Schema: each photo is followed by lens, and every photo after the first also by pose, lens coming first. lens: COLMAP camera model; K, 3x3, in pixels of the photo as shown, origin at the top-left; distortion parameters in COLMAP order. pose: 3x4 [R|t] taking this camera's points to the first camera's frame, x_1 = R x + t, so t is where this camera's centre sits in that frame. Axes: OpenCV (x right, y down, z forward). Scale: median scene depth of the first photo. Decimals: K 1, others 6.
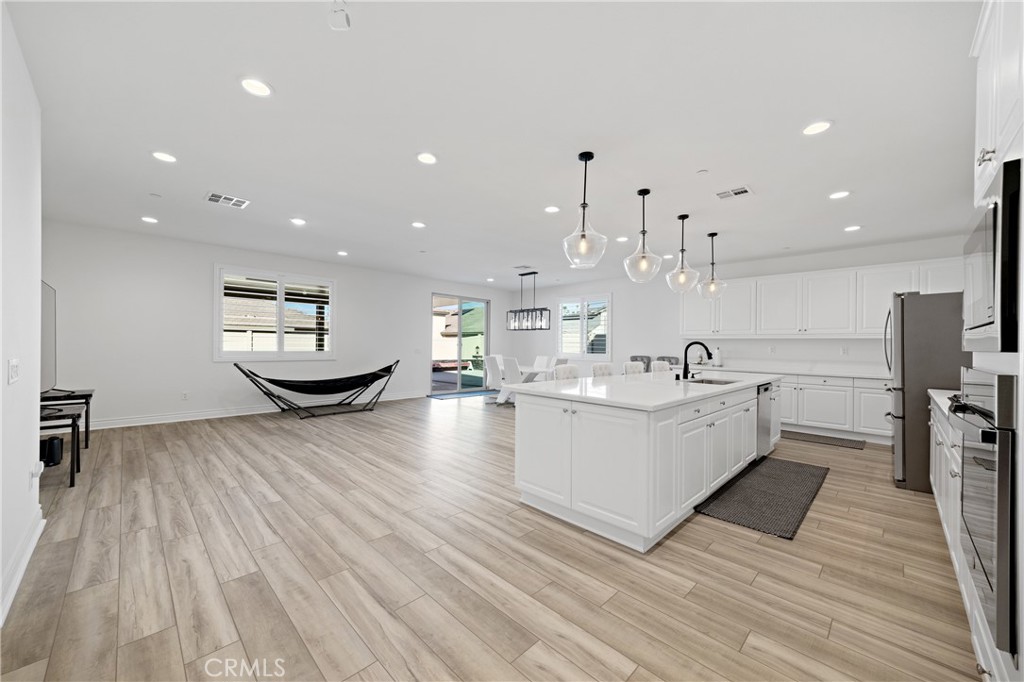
lens RADIAL K [[382.2, 0, 510.7], [0, 382.2, 343.2], [0, 0, 1]] dist [0.001964, 0.000006]
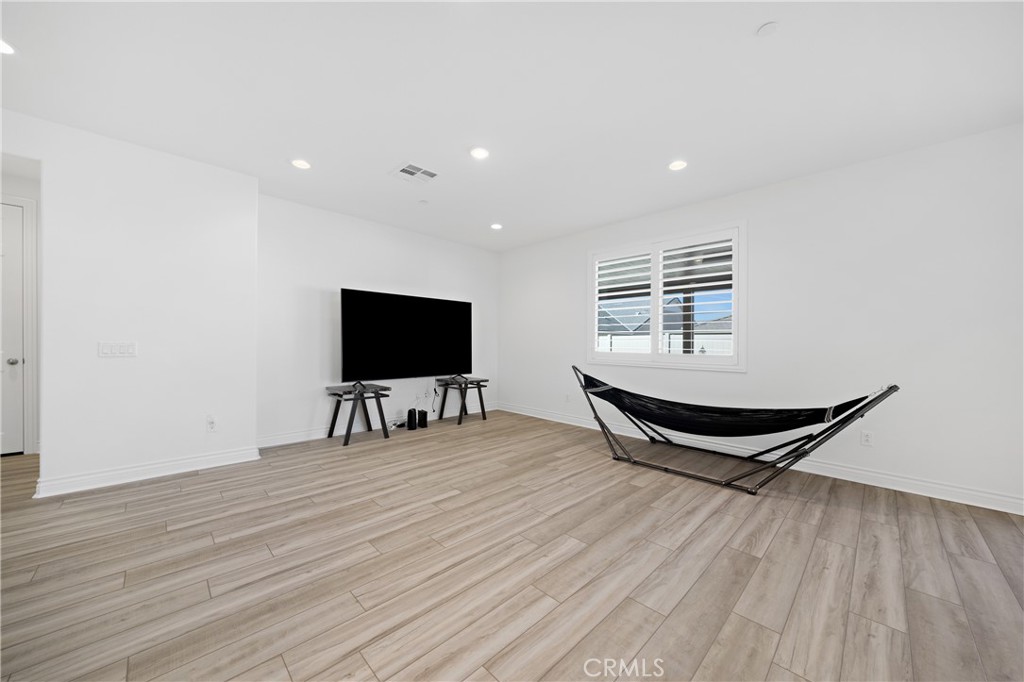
lens RADIAL K [[365.6, 0, 502.2], [0, 365.6, 348.6], [0, 0, 1]] dist [-0.007534, 0.000022]
pose [[-0.022678, 0.001320, -0.999742, 0.091209], [-0.008221, 0.999965, 0.001507, 0.023298], [0.999709, 0.008253, -0.022666, 1.248828]]
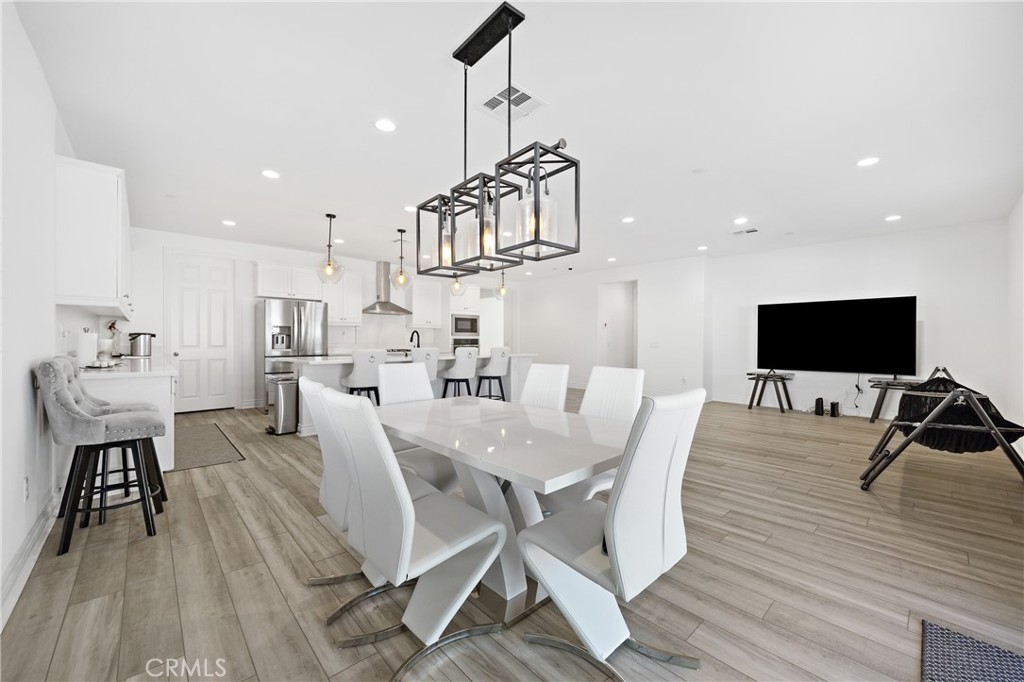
lens RADIAL K [[402.5, 0, 512.0], [0, 402.5, 341.0], [0, 0, 1]] dist [0.001820, 0.000044]
pose [[-0.999068, -0.017768, 0.039341, 0.031848], [-0.017702, 0.999841, 0.002014, 0.025522], [-0.039370, 0.001316, -0.999224, 2.503242]]
